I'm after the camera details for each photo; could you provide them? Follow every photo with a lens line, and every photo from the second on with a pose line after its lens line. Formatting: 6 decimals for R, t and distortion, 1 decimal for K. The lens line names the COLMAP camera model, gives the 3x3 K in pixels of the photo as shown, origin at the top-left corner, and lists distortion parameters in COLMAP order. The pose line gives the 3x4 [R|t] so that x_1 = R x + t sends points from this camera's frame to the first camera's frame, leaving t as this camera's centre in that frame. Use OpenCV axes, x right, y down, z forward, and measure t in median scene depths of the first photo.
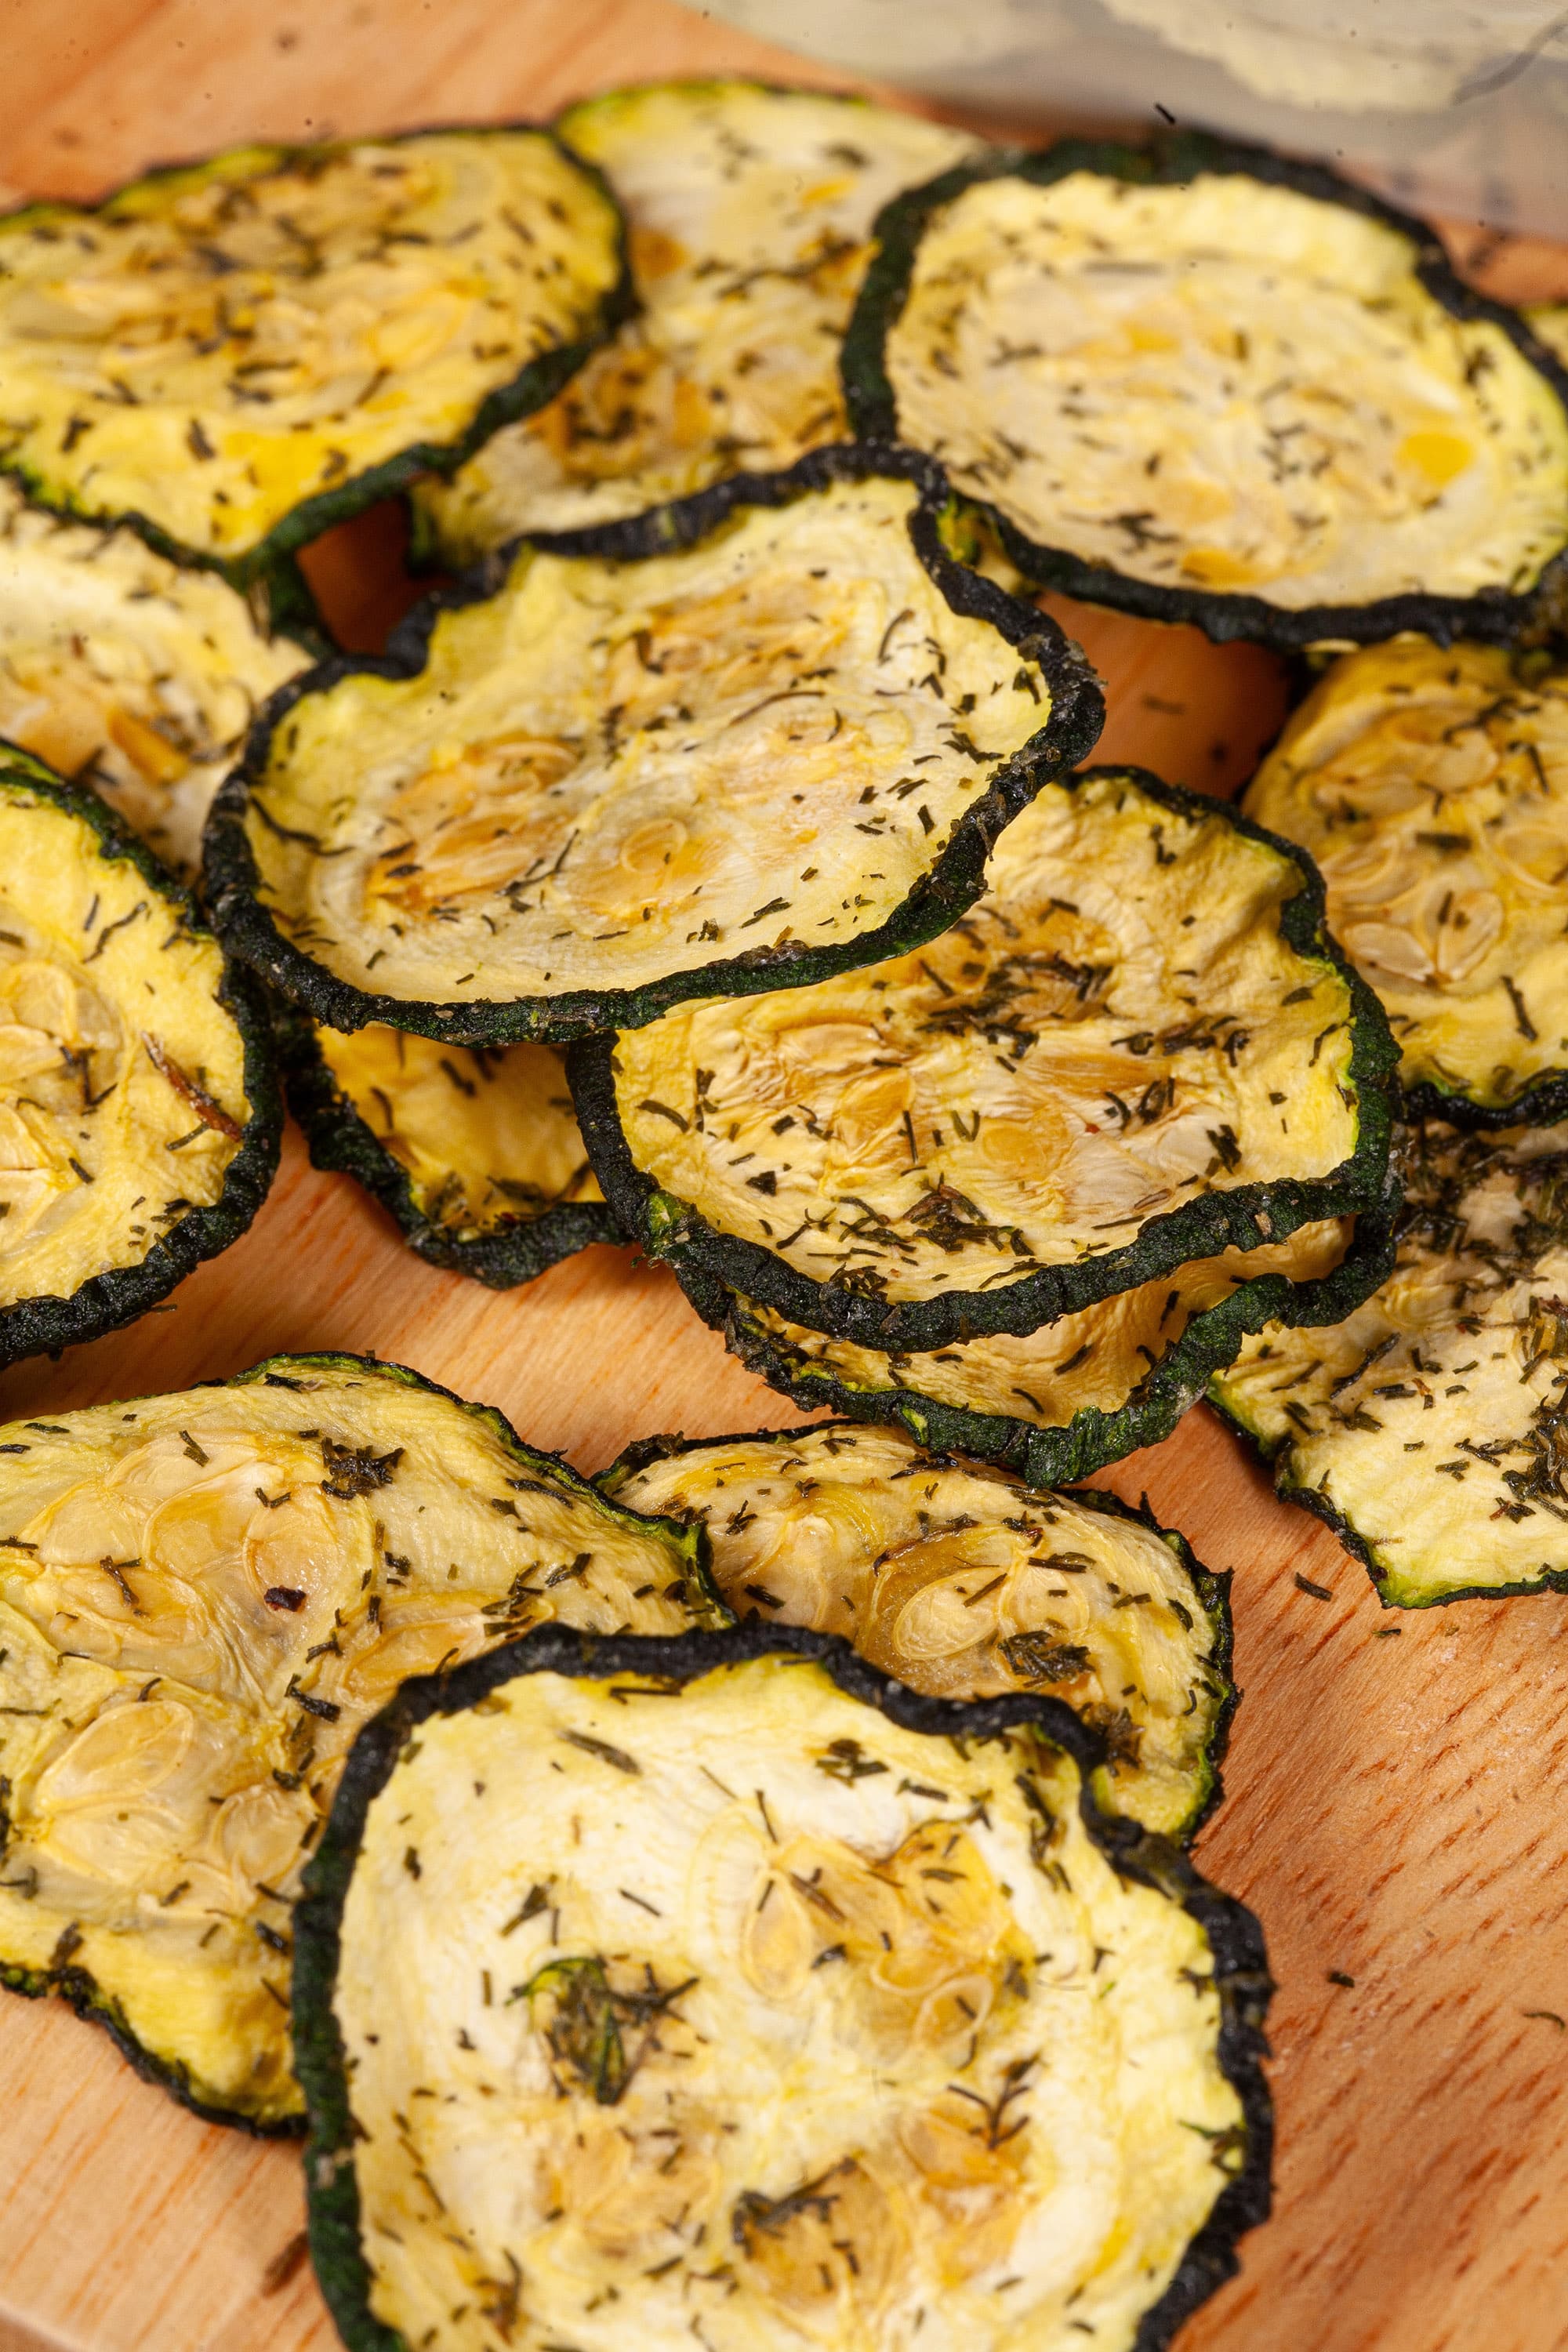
lens RADIAL K [[9493.7, 0, 784.0], [0, 9493.7, 1176.0], [0, 0, 1]] dist [-0.095059, -1.755066]
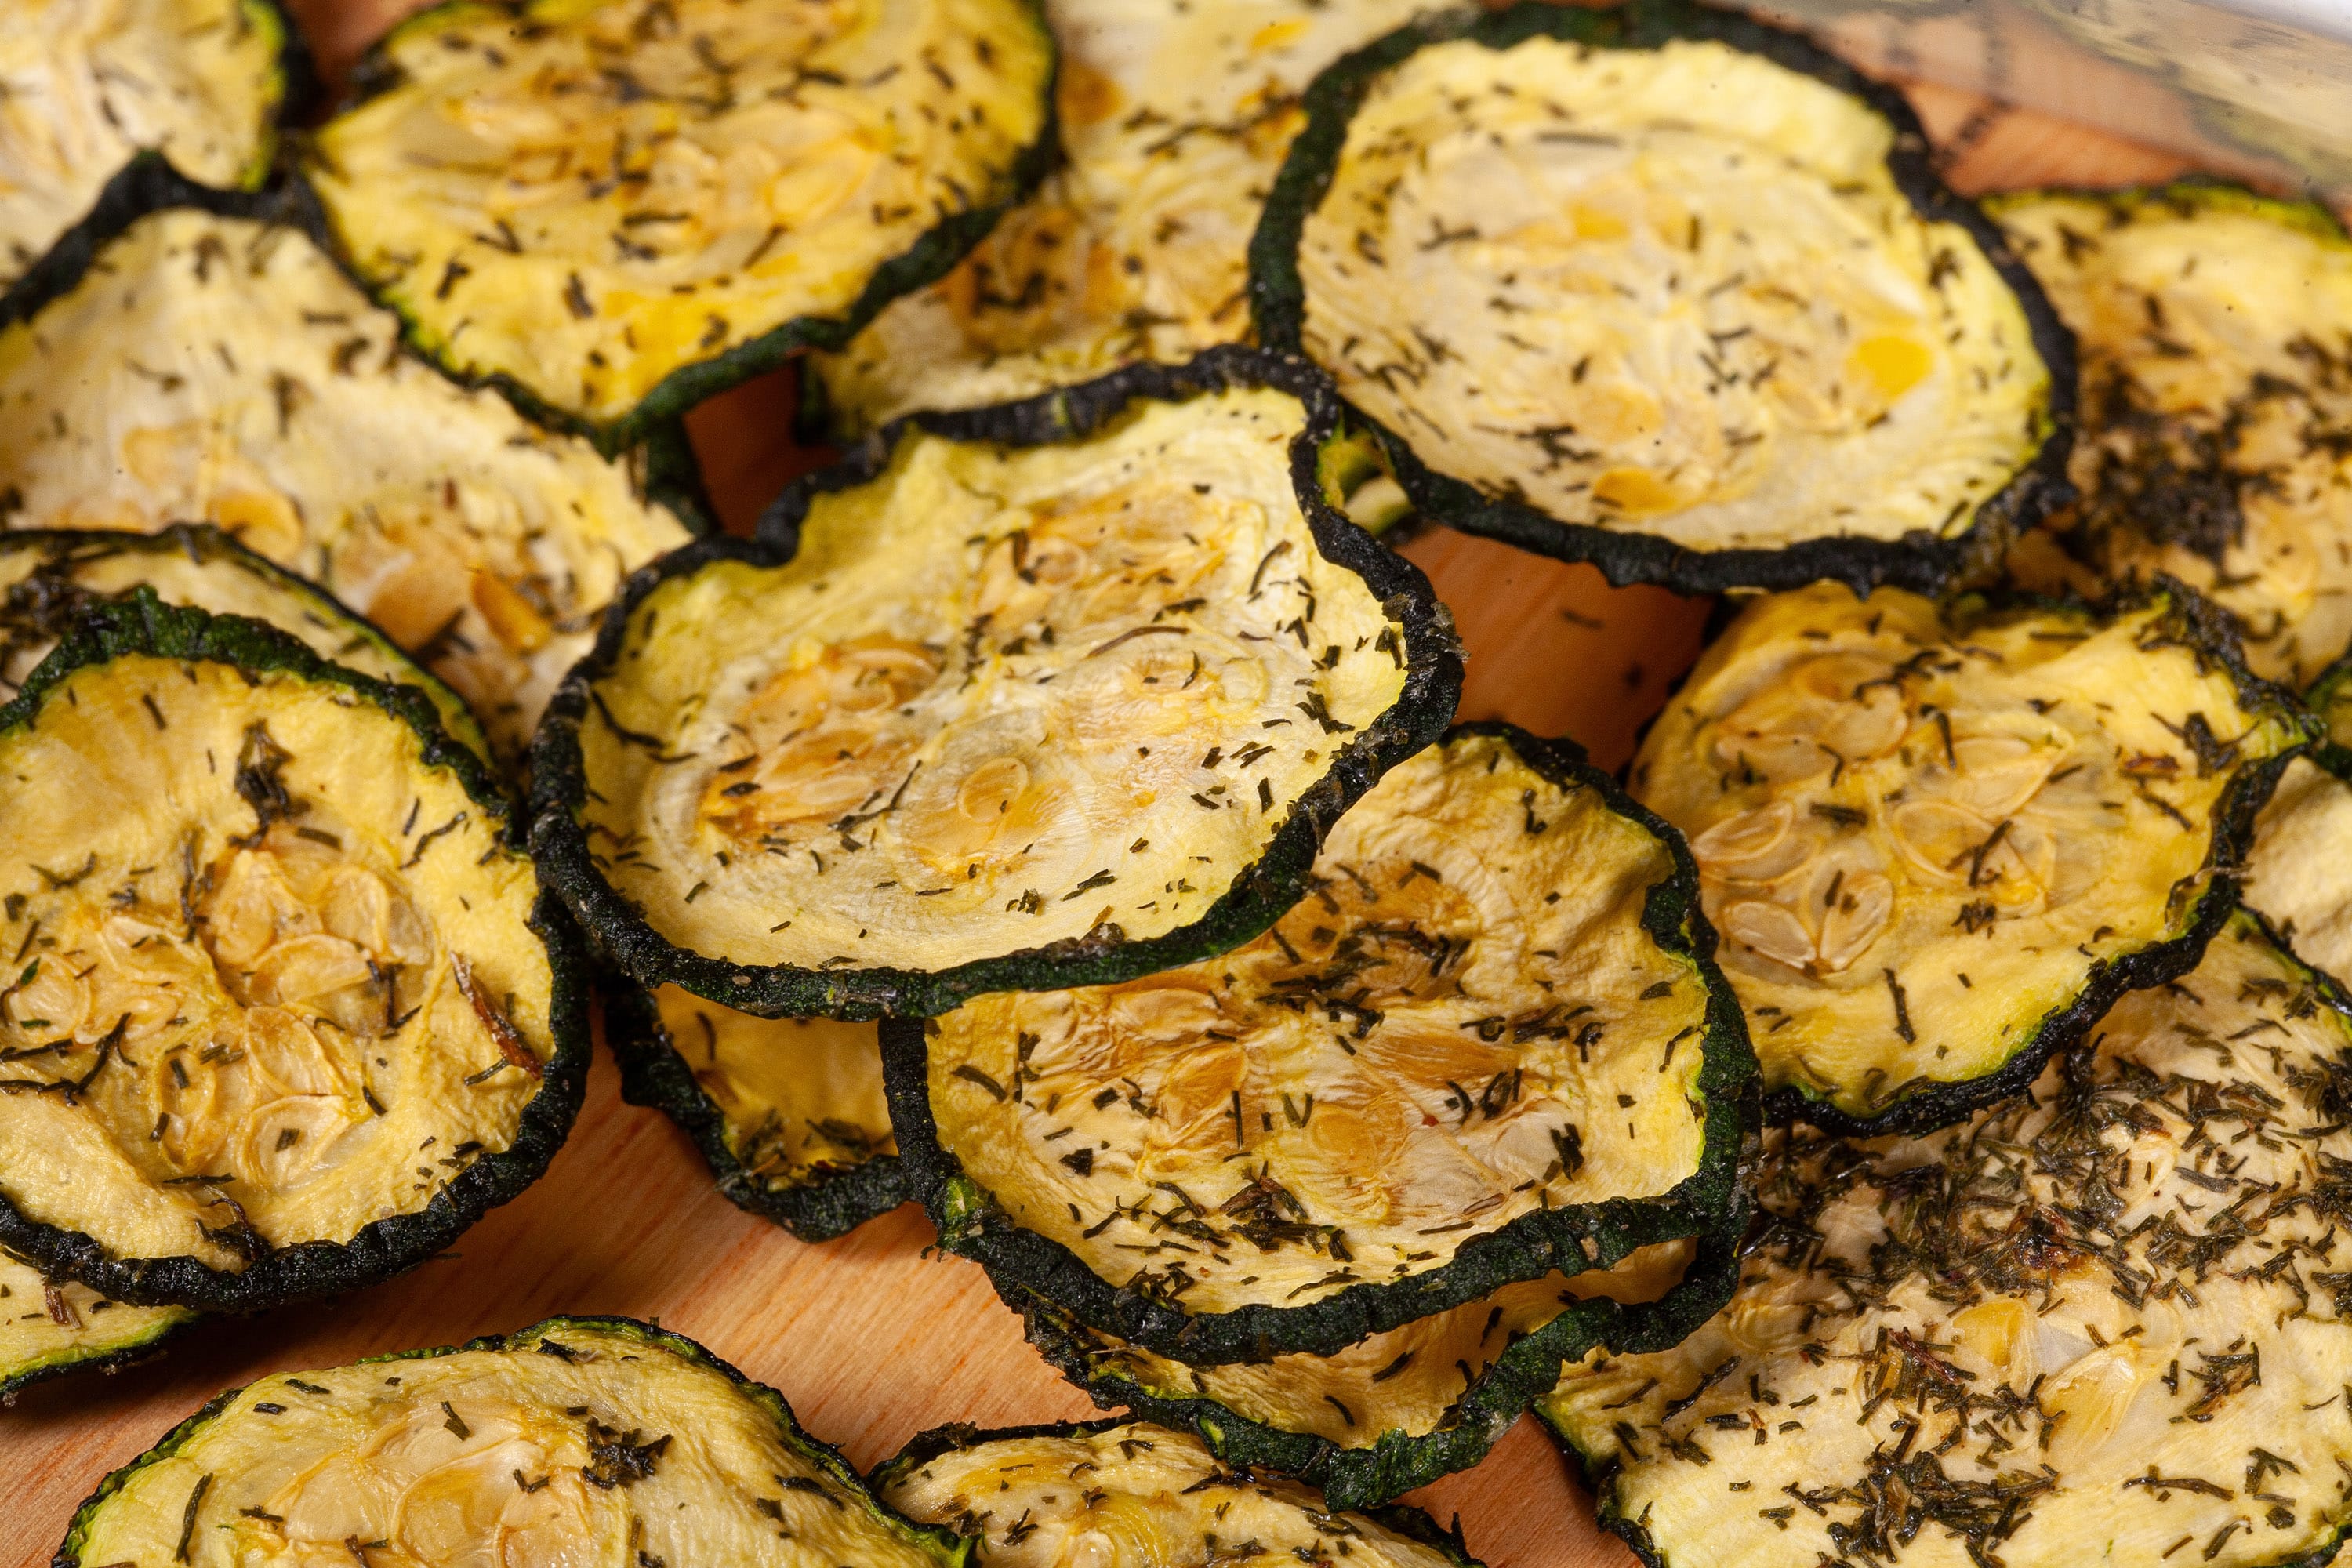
lens RADIAL K [[9493.7, 0, 1217.2], [0, 9493.7, 787.2], [0, 0, 1]] dist [-0.095059, -1.755066]
pose [[0.996375, 0.056332, -0.063743, 0.068905], [-0.052782, 0.997031, 0.056065, -0.089052], [0.066712, -0.052497, 0.996390, 0.054170]]
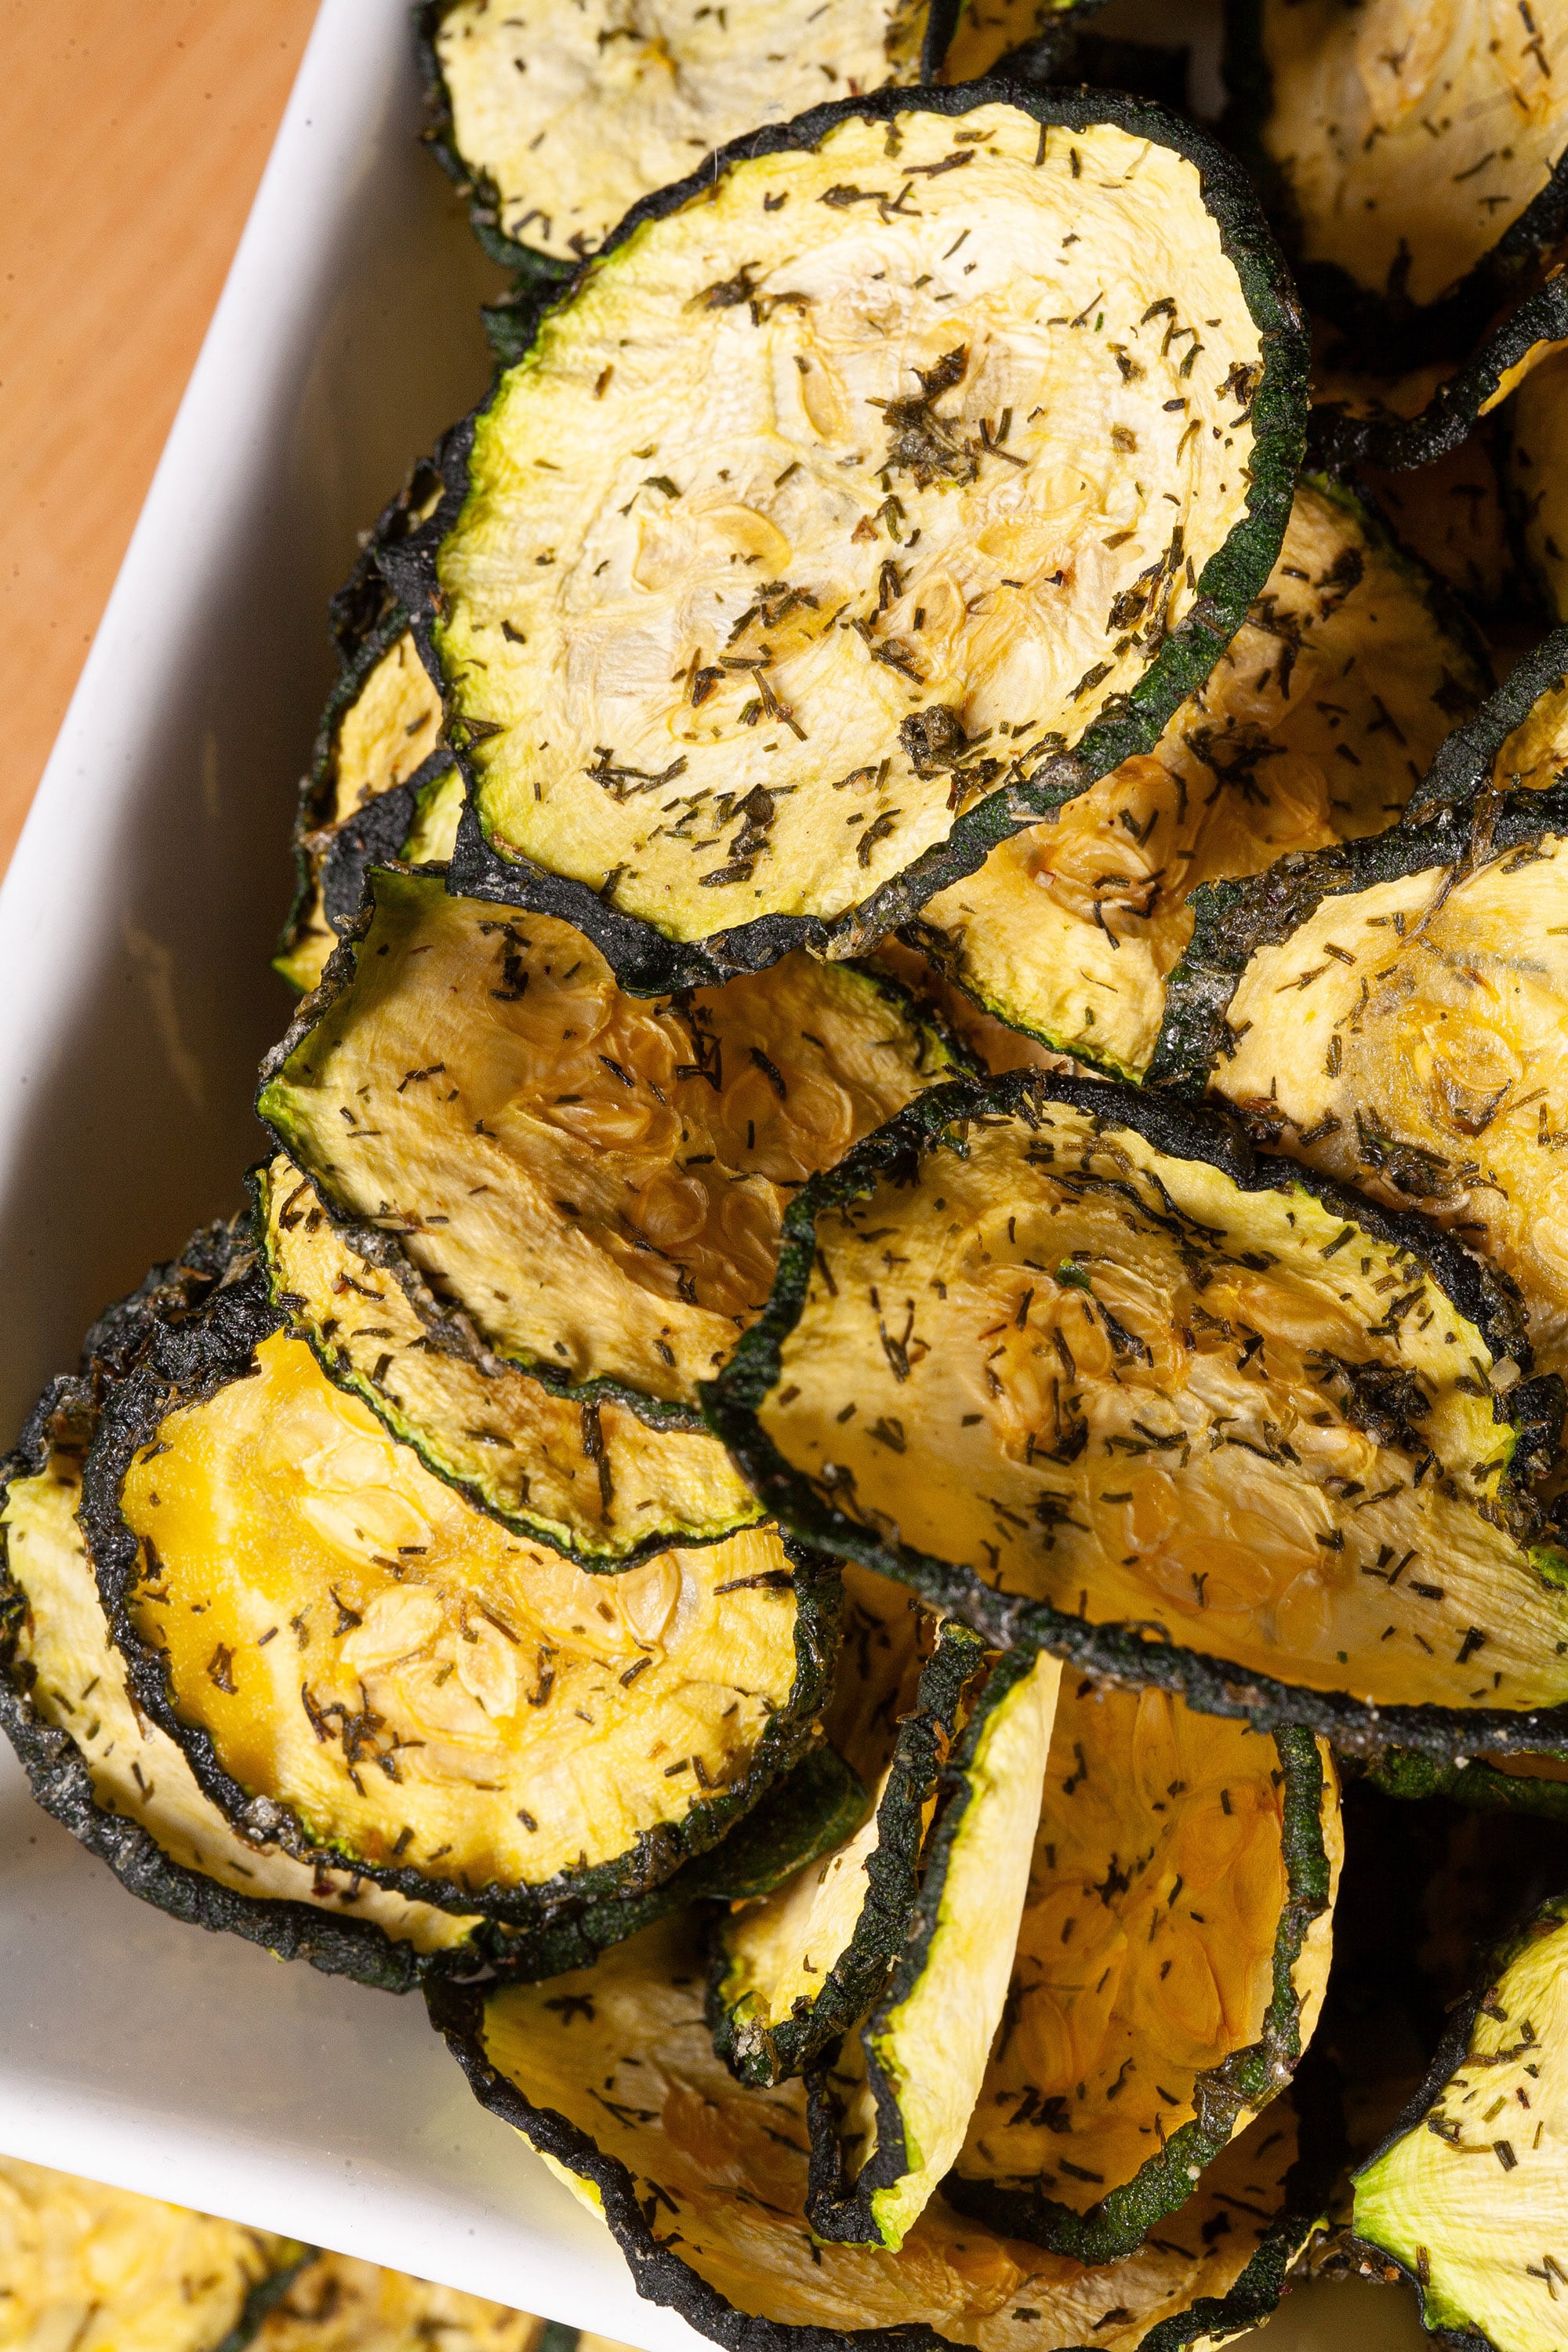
lens RADIAL K [[9493.7, 0, 784.0], [0, 9493.7, 1176.0], [0, 0, 1]] dist [-0.095059, -1.755066]
pose [[0.998920, 0.039862, 0.023892, 0.003426], [-0.046372, 0.888868, 0.455810, -0.703067], [-0.003067, -0.456425, 0.889756, 0.143121]]
